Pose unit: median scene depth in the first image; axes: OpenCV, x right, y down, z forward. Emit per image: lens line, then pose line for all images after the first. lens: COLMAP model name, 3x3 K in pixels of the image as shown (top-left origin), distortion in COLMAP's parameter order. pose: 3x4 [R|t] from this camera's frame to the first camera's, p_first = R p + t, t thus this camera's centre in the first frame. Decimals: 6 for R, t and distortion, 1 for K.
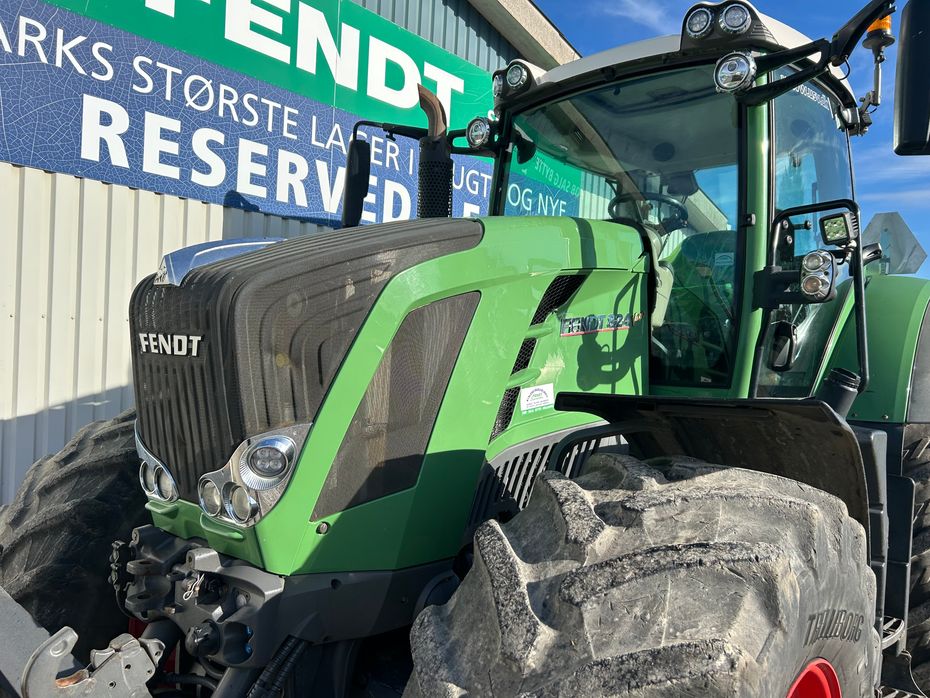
lens RADIAL K [[696.6, 0, 468.3], [0, 696.6, 349.4], [0, 0, 1]] dist [0.042421, -0.043124]
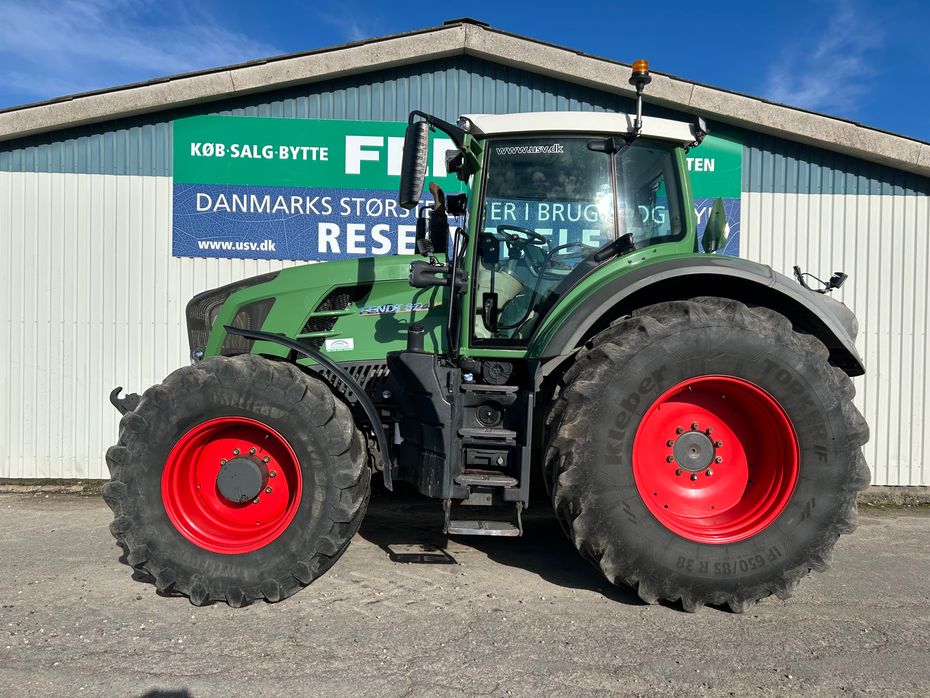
lens RADIAL K [[699.8, 0, 471.3], [0, 699.8, 348.5], [0, 0, 1]] dist [0.081814, -0.106210]
pose [[0.680693, -0.034622, -0.731750, 1.247623], [0.007075, 0.999147, -0.040693, 0.109182], [0.732535, 0.022523, 0.680357, -0.121547]]
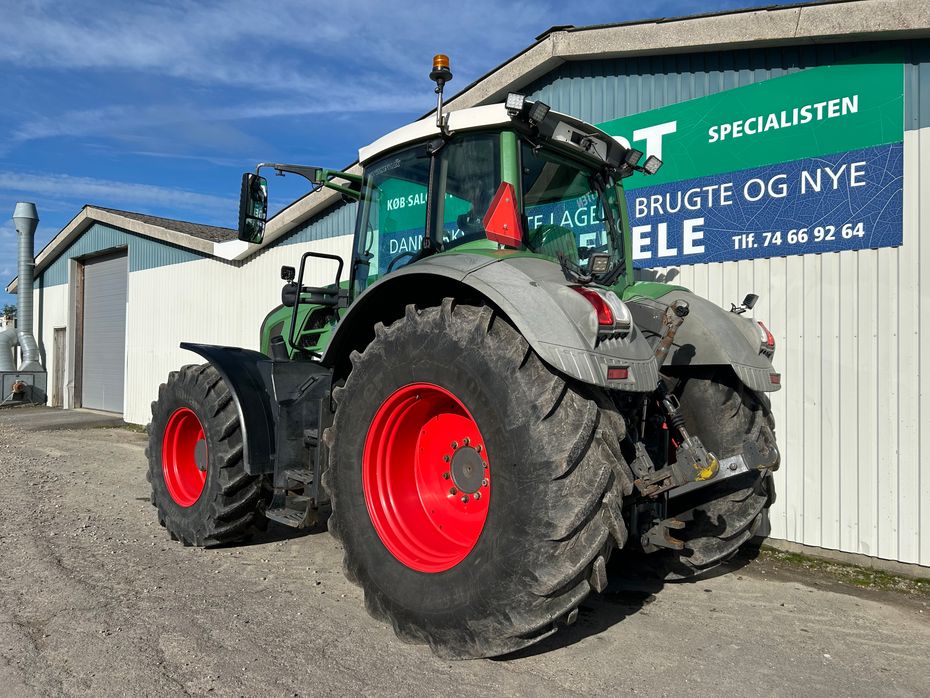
lens RADIAL K [[696.6, 0, 468.3], [0, 696.6, 349.4], [0, 0, 1]] dist [0.042421, -0.043124]
pose [[-0.039928, -0.066353, -0.996997, 1.692697], [-0.027728, 0.997482, -0.065275, 0.124212], [0.998818, 0.025038, -0.041667, 1.044903]]
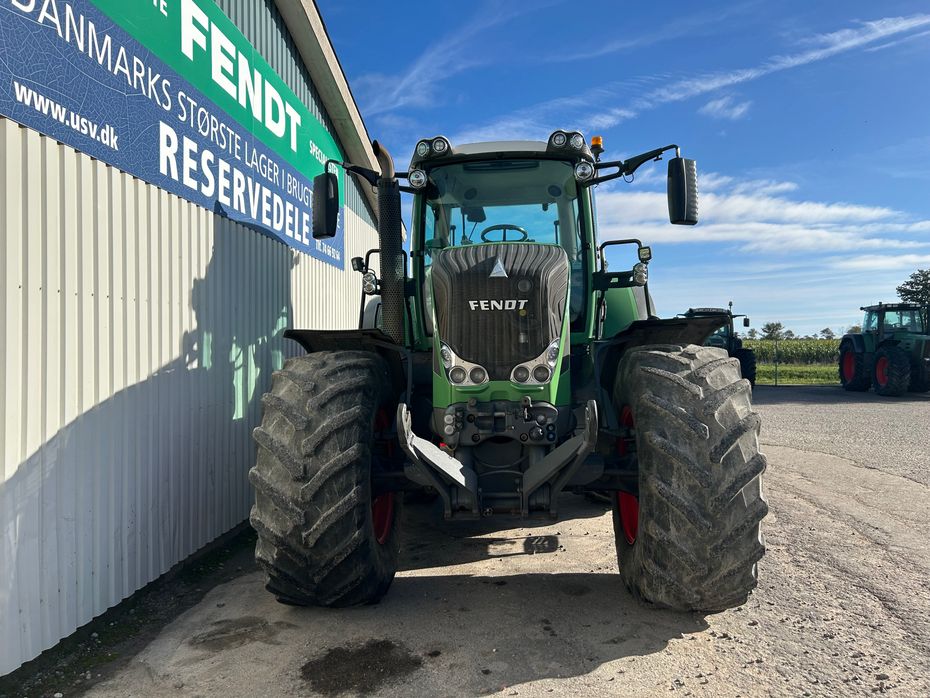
lens RADIAL K [[696.6, 0, 468.3], [0, 696.6, 349.4], [0, 0, 1]] dist [0.042421, -0.043124]
pose [[0.801291, -0.051713, 0.596036, -0.795335], [0.047415, 0.998613, 0.022898, 0.033559], [-0.596393, 0.009913, 0.802631, -0.286676]]
